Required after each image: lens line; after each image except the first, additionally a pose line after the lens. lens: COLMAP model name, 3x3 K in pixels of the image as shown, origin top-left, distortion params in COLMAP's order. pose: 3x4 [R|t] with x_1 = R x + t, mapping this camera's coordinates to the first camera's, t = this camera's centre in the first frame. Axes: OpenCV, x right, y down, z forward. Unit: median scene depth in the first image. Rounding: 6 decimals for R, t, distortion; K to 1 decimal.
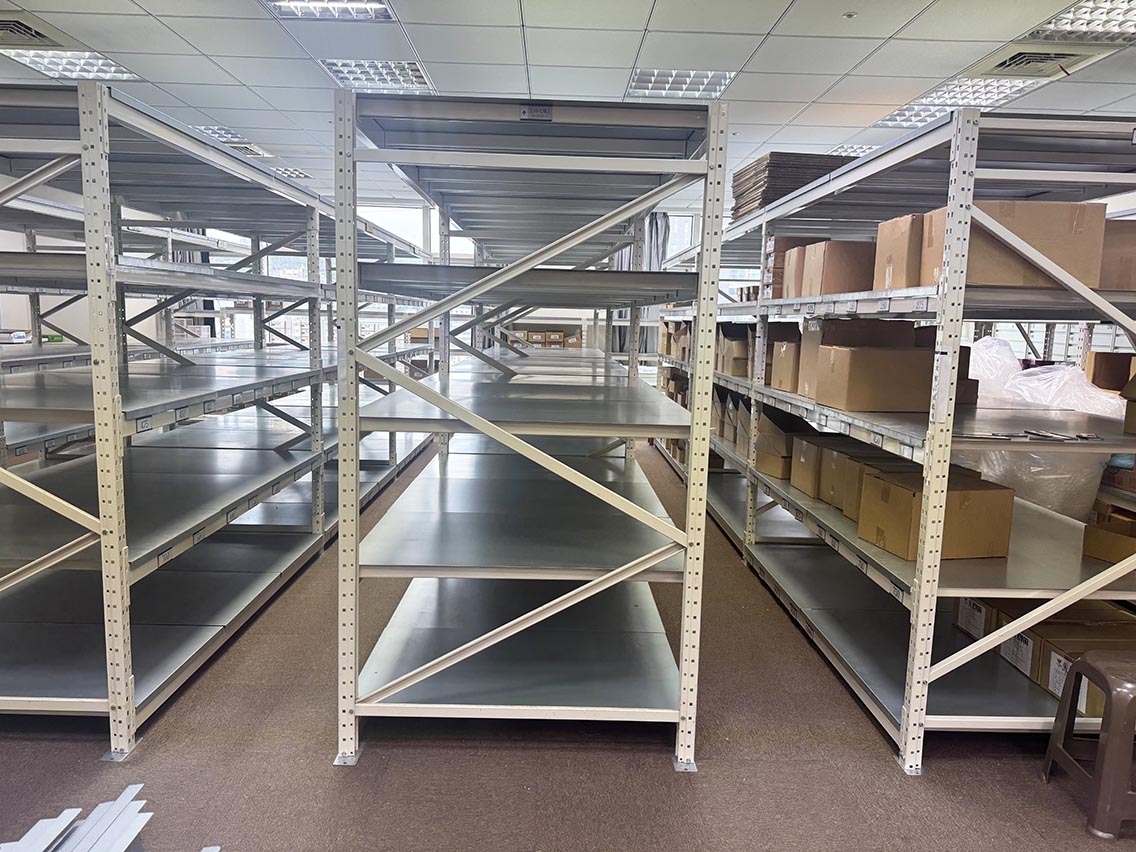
lens RADIAL K [[809.9, 0, 565.5], [0, 809.9, 431.4], [0, 0, 1]] dist [0.136499, -0.220061]
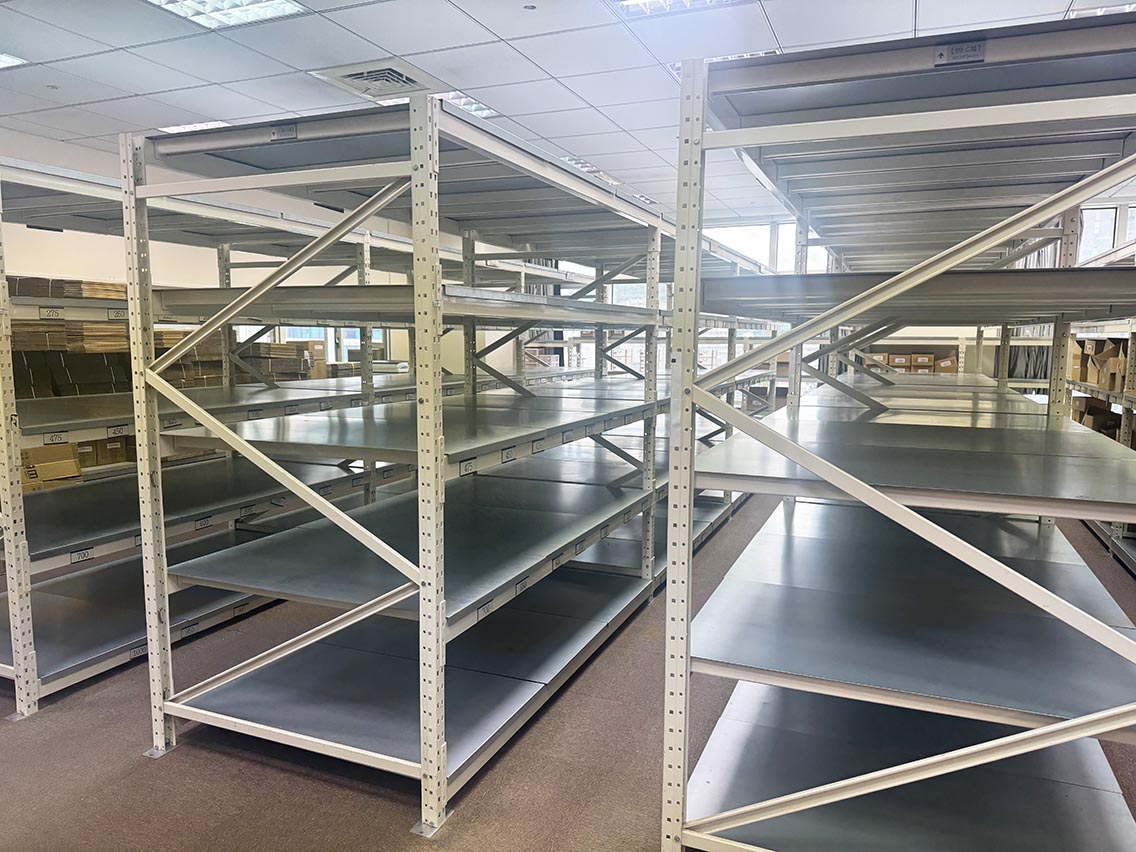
lens RADIAL K [[809.9, 0, 565.5], [0, 809.9, 431.4], [0, 0, 1]] dist [0.136499, -0.220061]
pose [[0.919070, 0.024654, -0.393323, -0.027860], [-0.035995, 0.999121, -0.021484, -0.017039], [0.392448, 0.033903, 0.919149, 0.107631]]
